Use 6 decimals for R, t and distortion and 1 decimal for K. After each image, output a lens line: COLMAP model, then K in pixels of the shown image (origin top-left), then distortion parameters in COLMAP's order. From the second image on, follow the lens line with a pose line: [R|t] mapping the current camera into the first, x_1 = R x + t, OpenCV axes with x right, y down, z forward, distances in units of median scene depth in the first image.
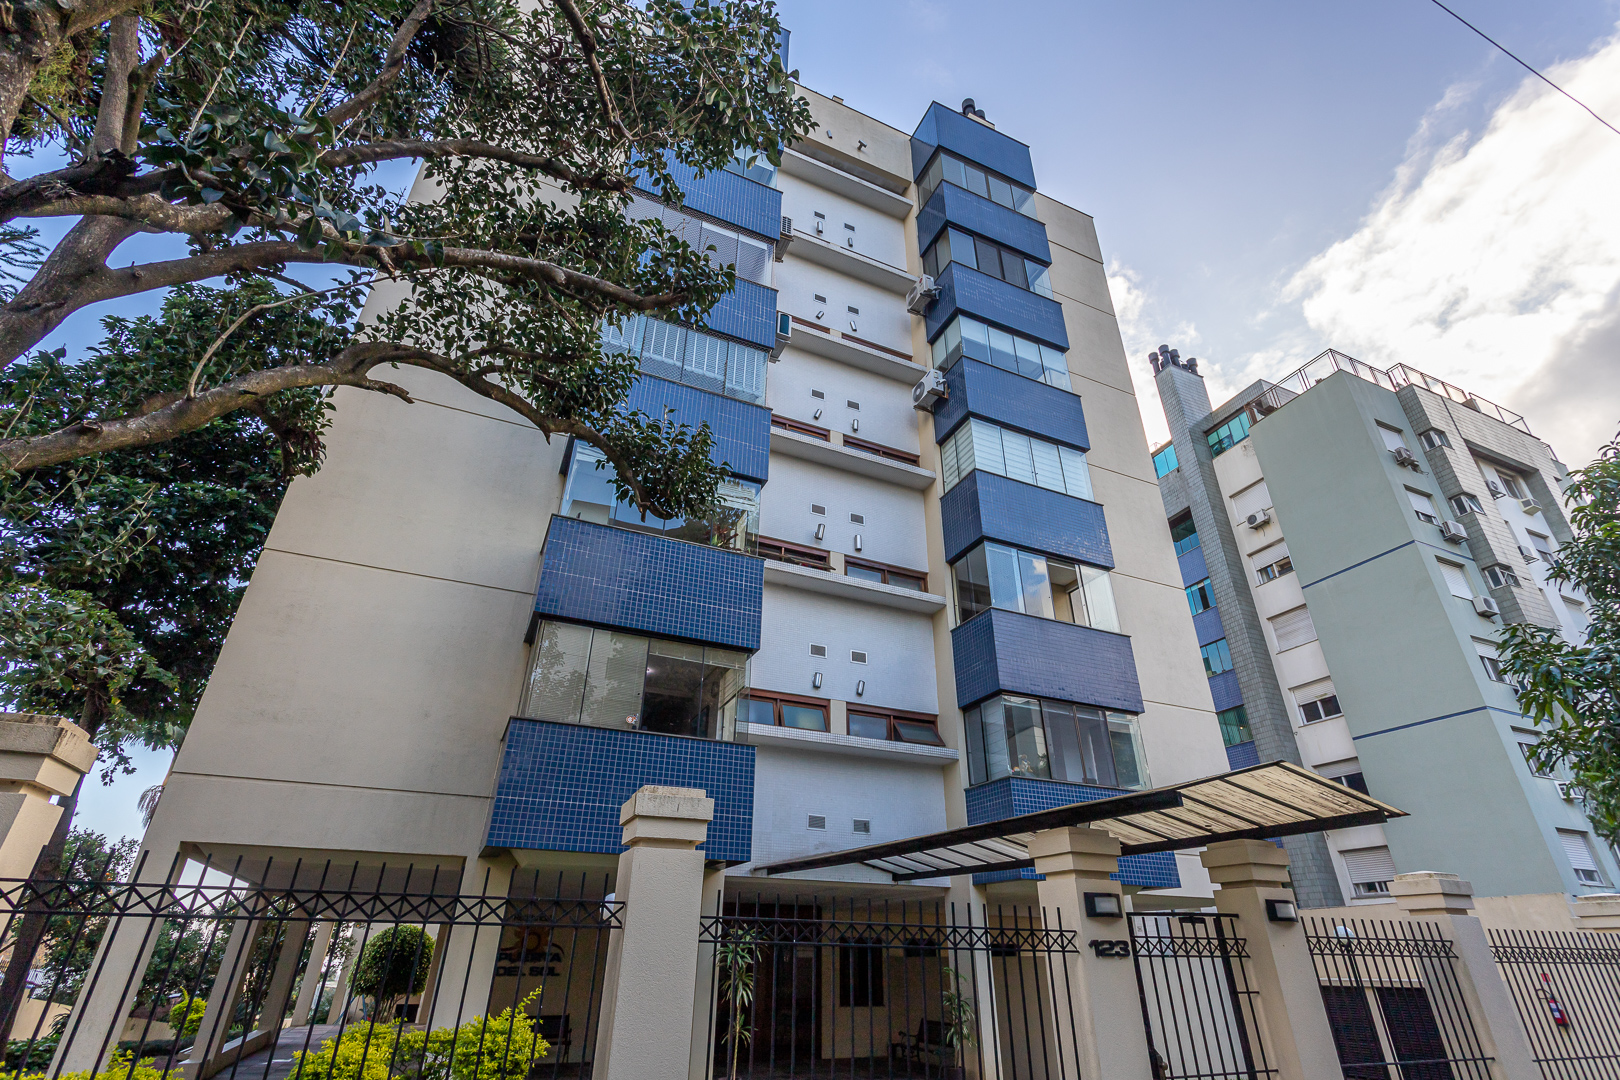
lens RADIAL K [[760.7, 0, 816.9], [0, 760.7, 536.7], [0, 0, 1]] dist [-0.000410, 0.001116]
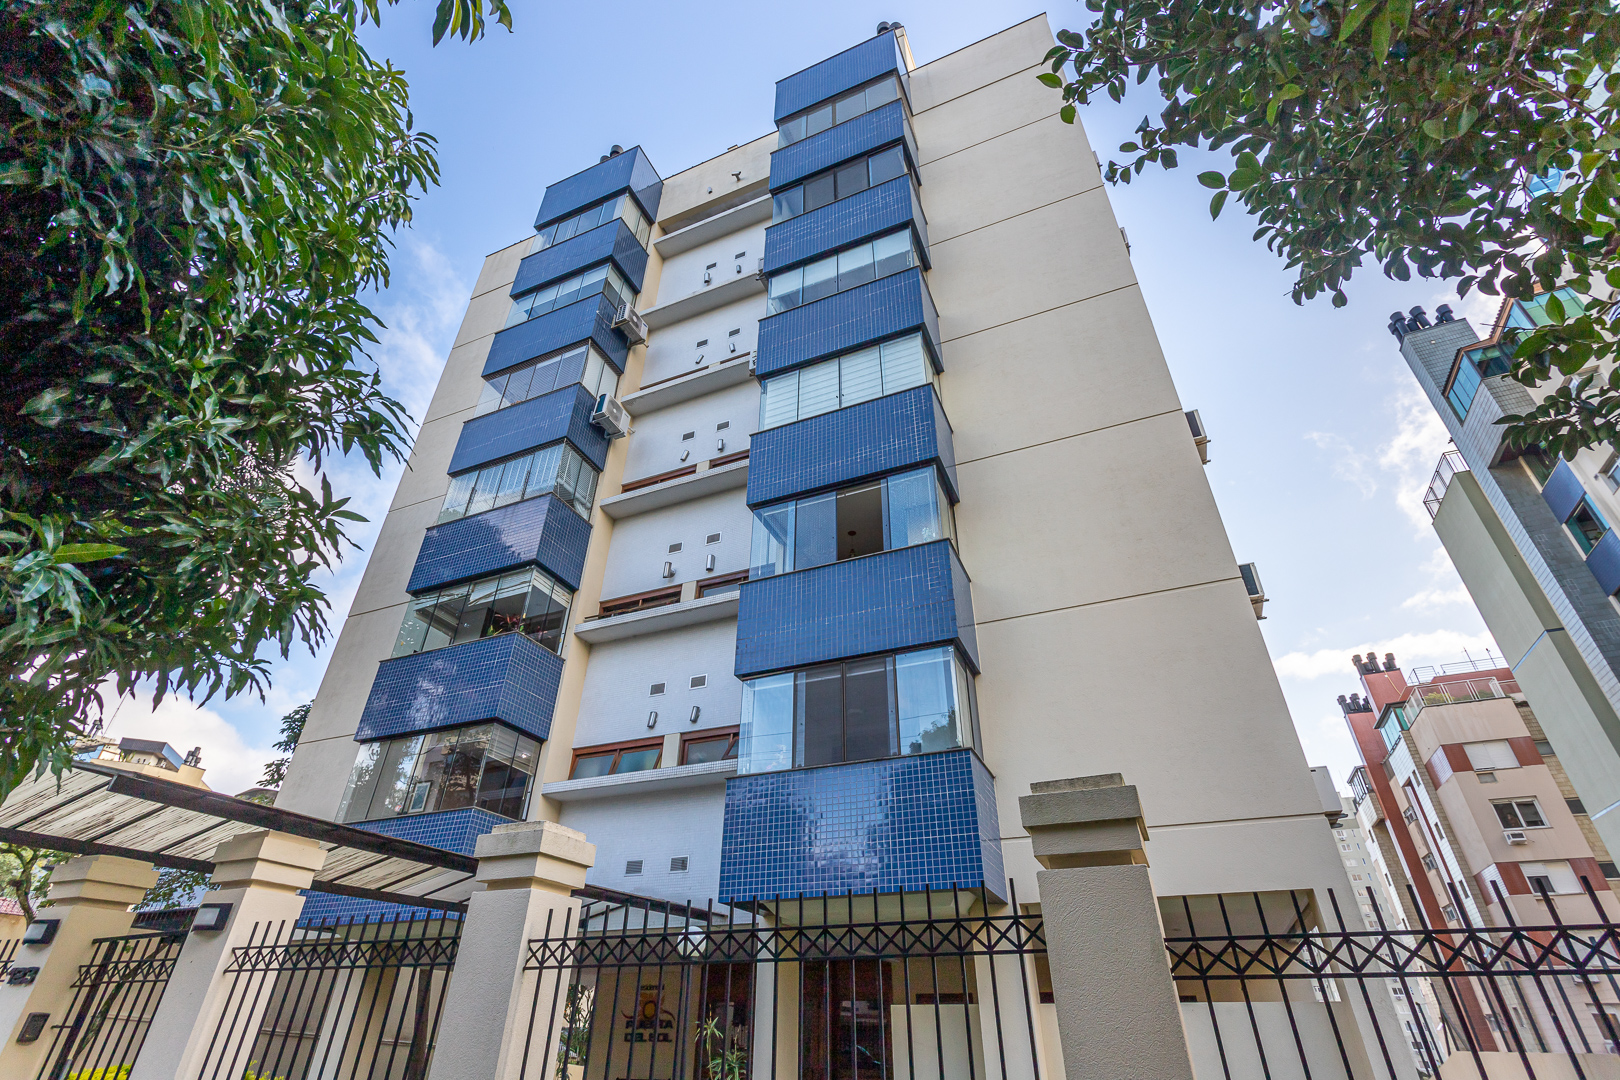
lens RADIAL K [[758.6, 0, 818.5], [0, 758.6, 538.3], [0, 0, 1]] dist [-0.003857, -0.000415]
pose [[0.676864, -0.409847, -0.611459, 0.745132], [0.361754, 0.908639, -0.208591, 0.229287], [0.641085, -0.080010, 0.763288, 0.364208]]
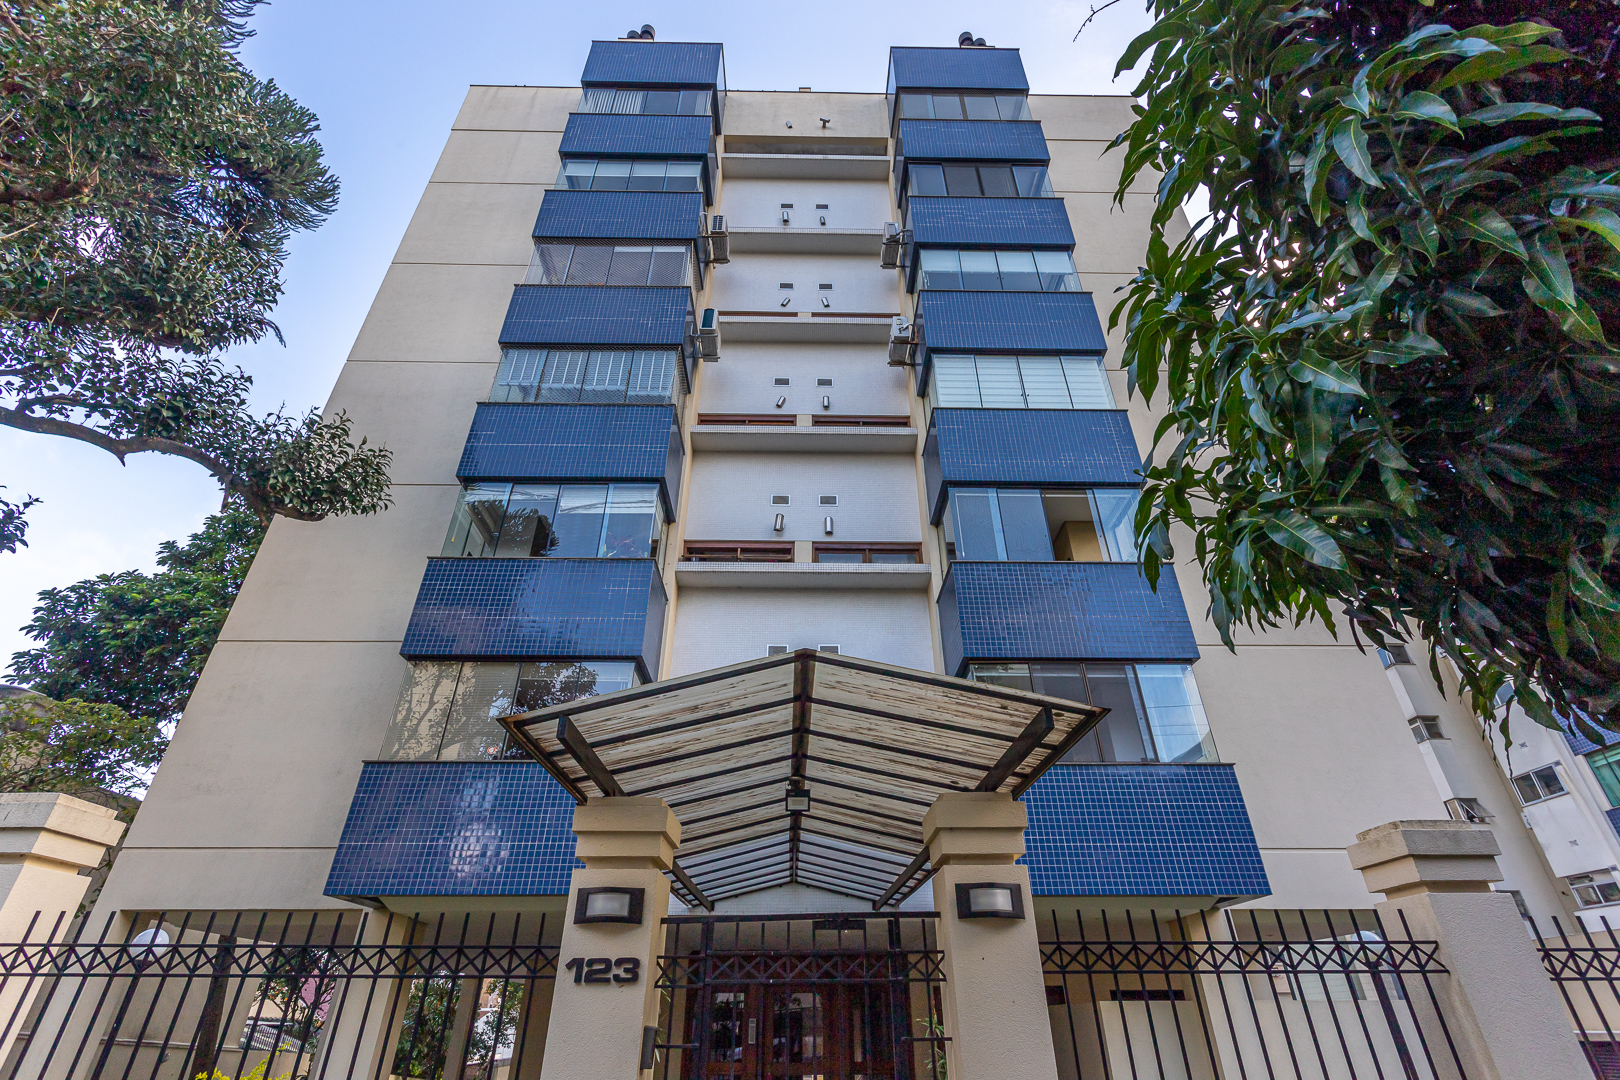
lens RADIAL K [[760.7, 0, 816.9], [0, 760.7, 536.7], [0, 0, 1]] dist [-0.000410, 0.001116]
pose [[0.919320, -0.223392, -0.323955, 0.328169], [0.203673, 0.974514, -0.094018, 0.101919], [0.336701, 0.020452, 0.941389, 0.159744]]
